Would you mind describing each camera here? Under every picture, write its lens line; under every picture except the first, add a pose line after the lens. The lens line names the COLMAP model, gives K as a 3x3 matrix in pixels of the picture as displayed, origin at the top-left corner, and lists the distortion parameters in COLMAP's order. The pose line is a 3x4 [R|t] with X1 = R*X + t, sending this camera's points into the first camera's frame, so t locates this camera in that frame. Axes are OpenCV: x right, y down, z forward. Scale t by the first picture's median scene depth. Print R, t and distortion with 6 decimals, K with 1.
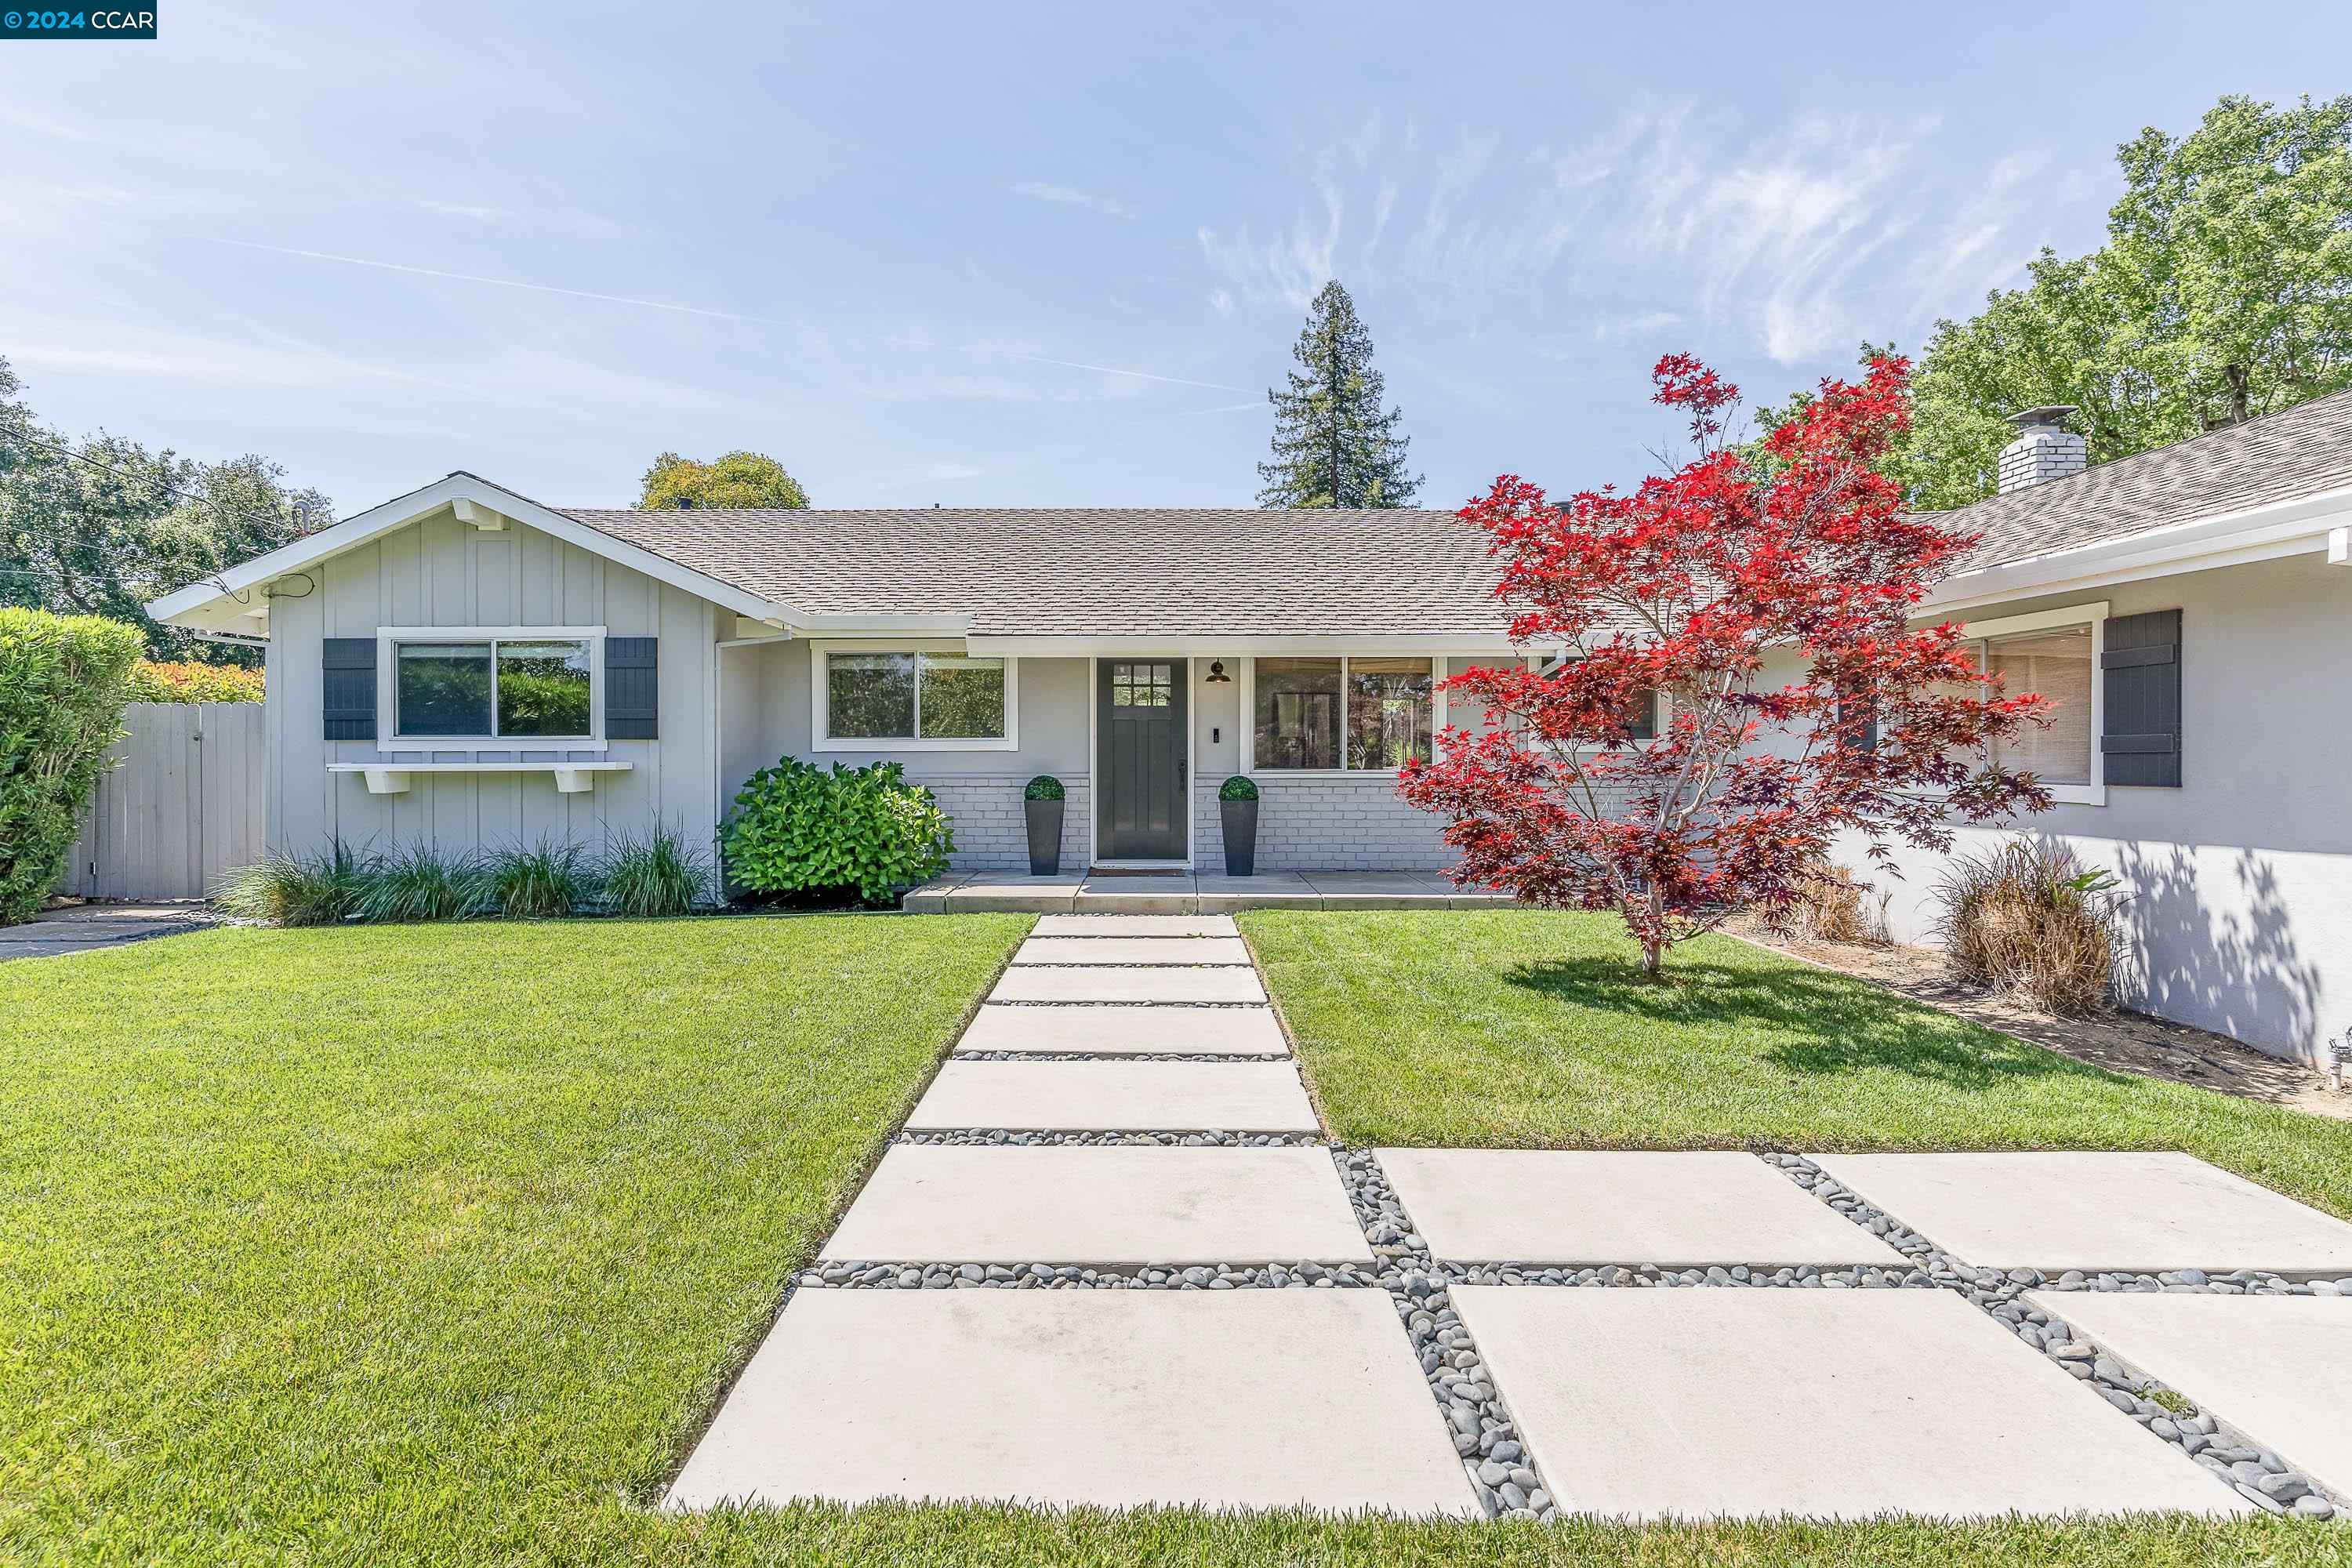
lens RADIAL K [[1165.1, 0, 1161.5], [0, 1165.1, 768.2], [0, 0, 1]] dist [0.003124, -0.000140]
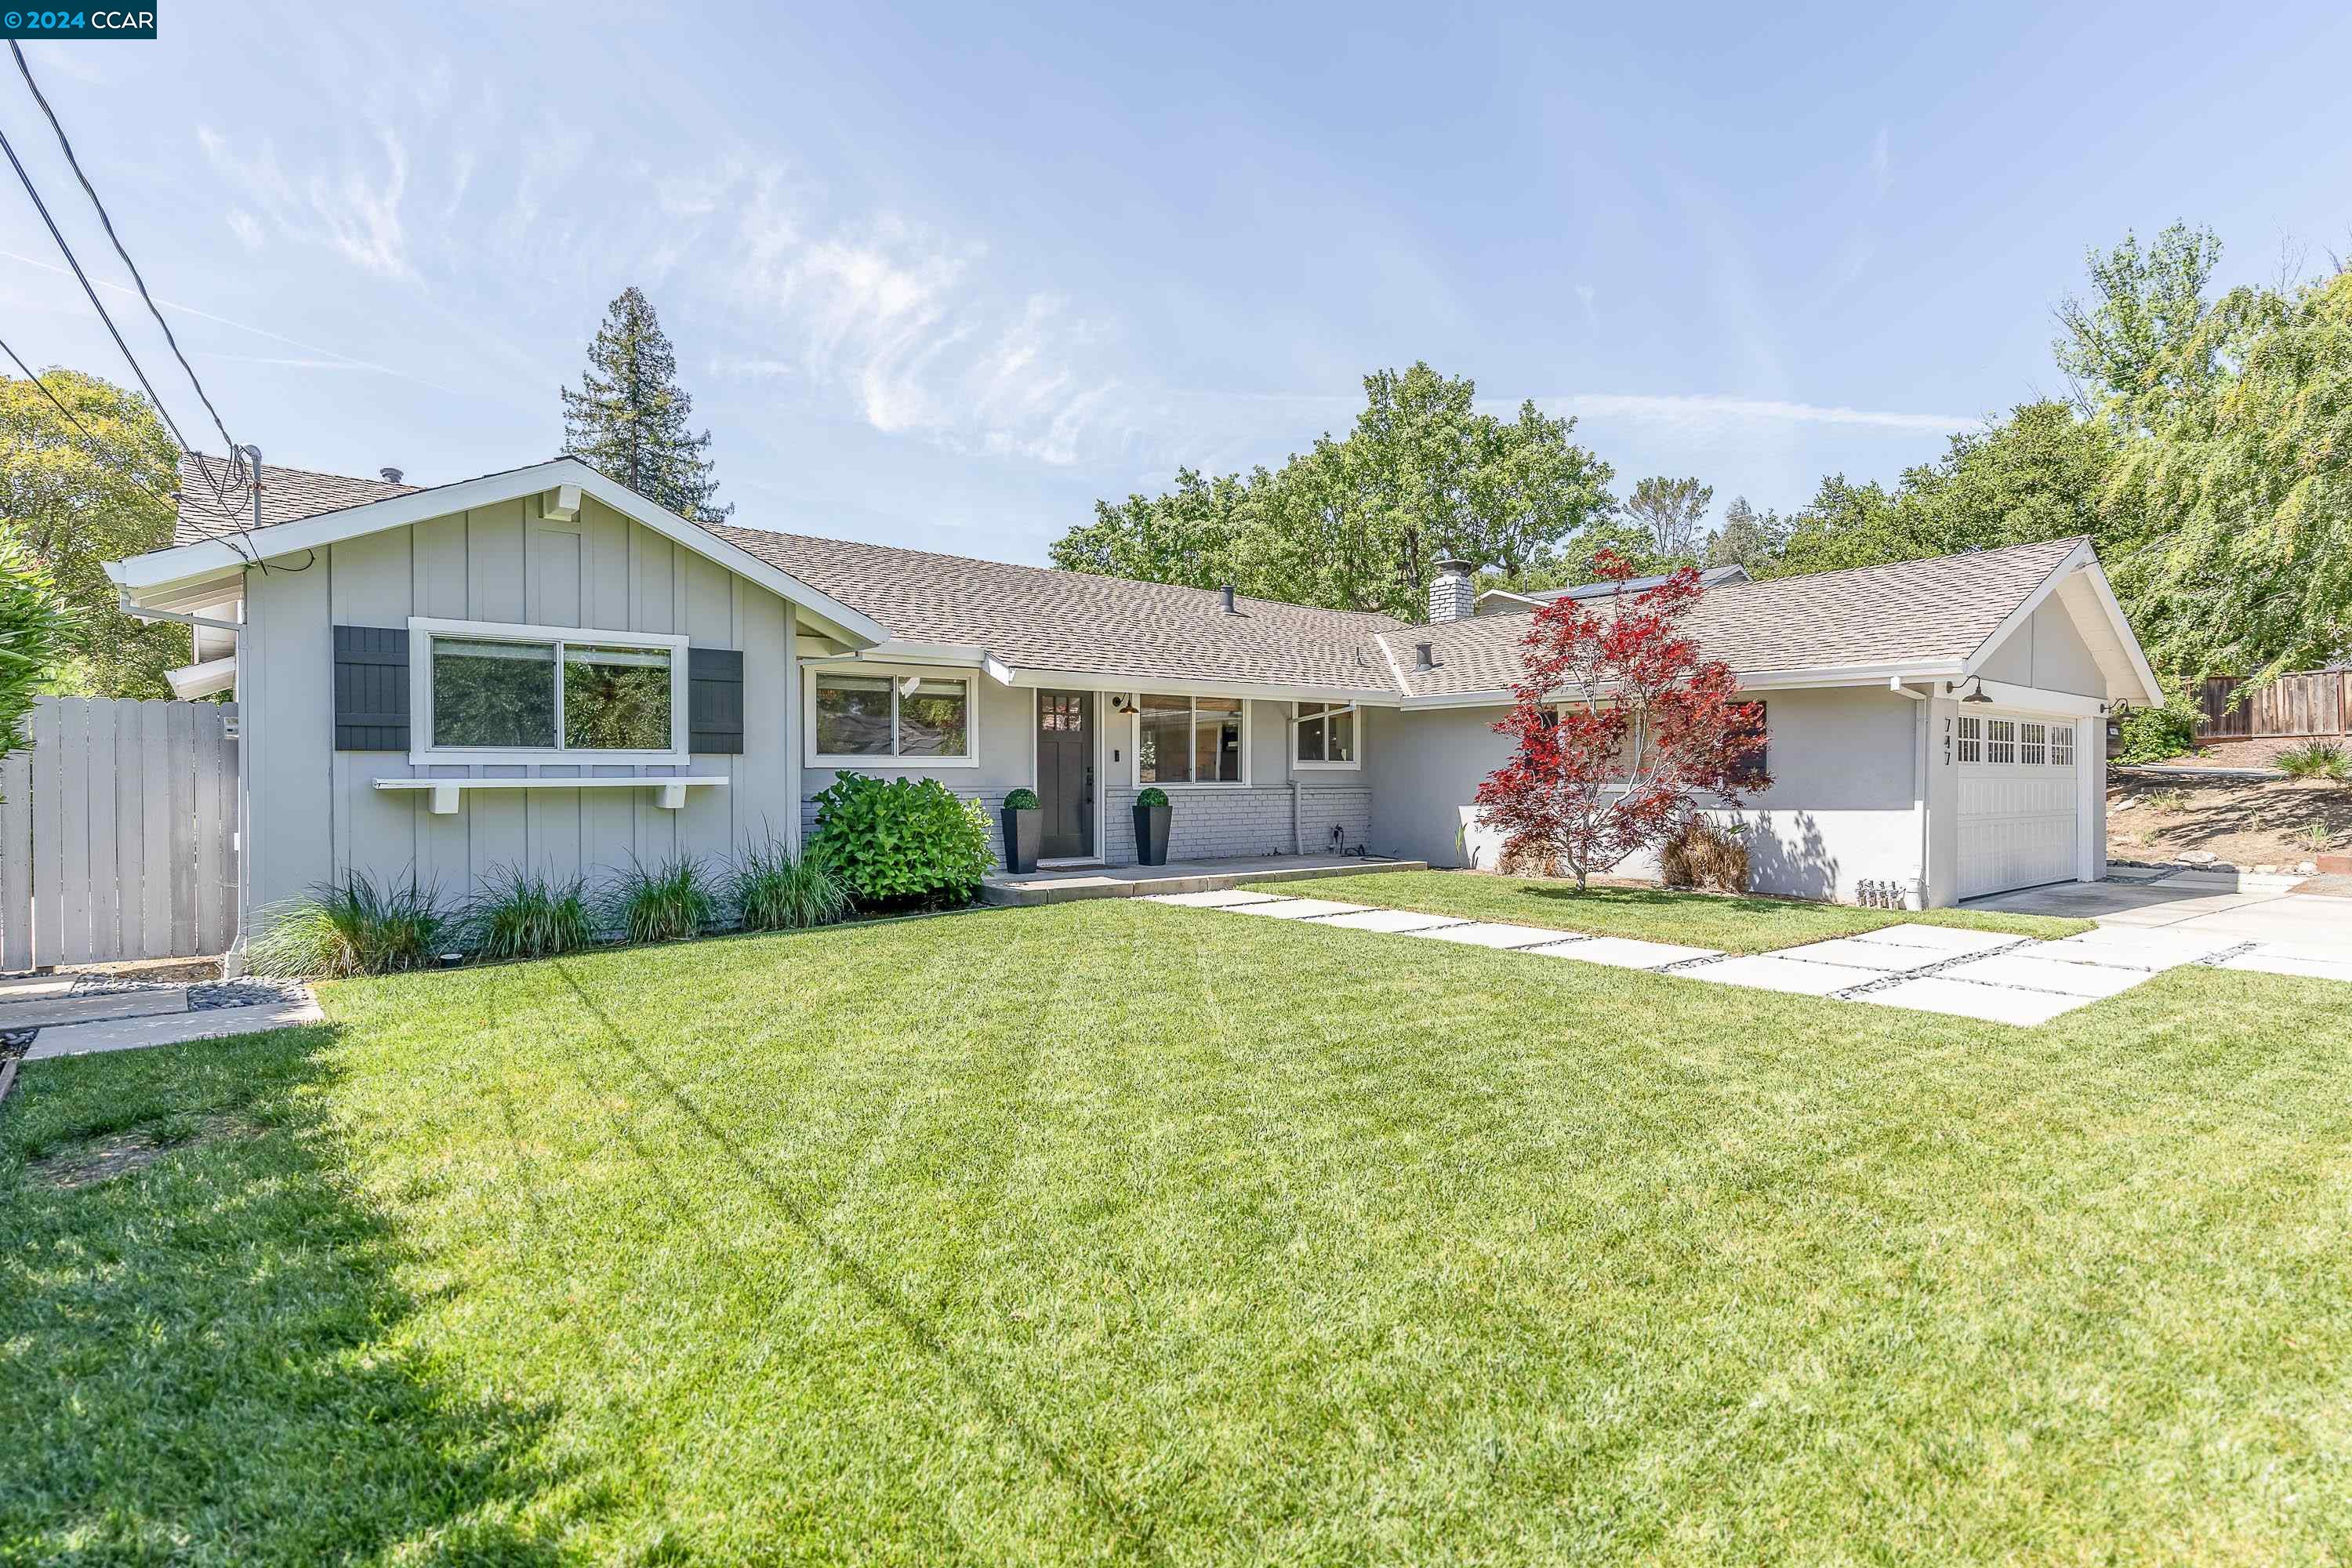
lens RADIAL K [[1101.7, 0, 1170.6], [0, 1101.7, 795.2], [0, 0, 1]] dist [0.002785, 0.000614]
pose [[0.793327, -0.011564, 0.608685, -0.712657], [0.009335, 0.999933, 0.006830, 0.007438], [-0.608724, 0.000263, 0.793382, 0.032320]]
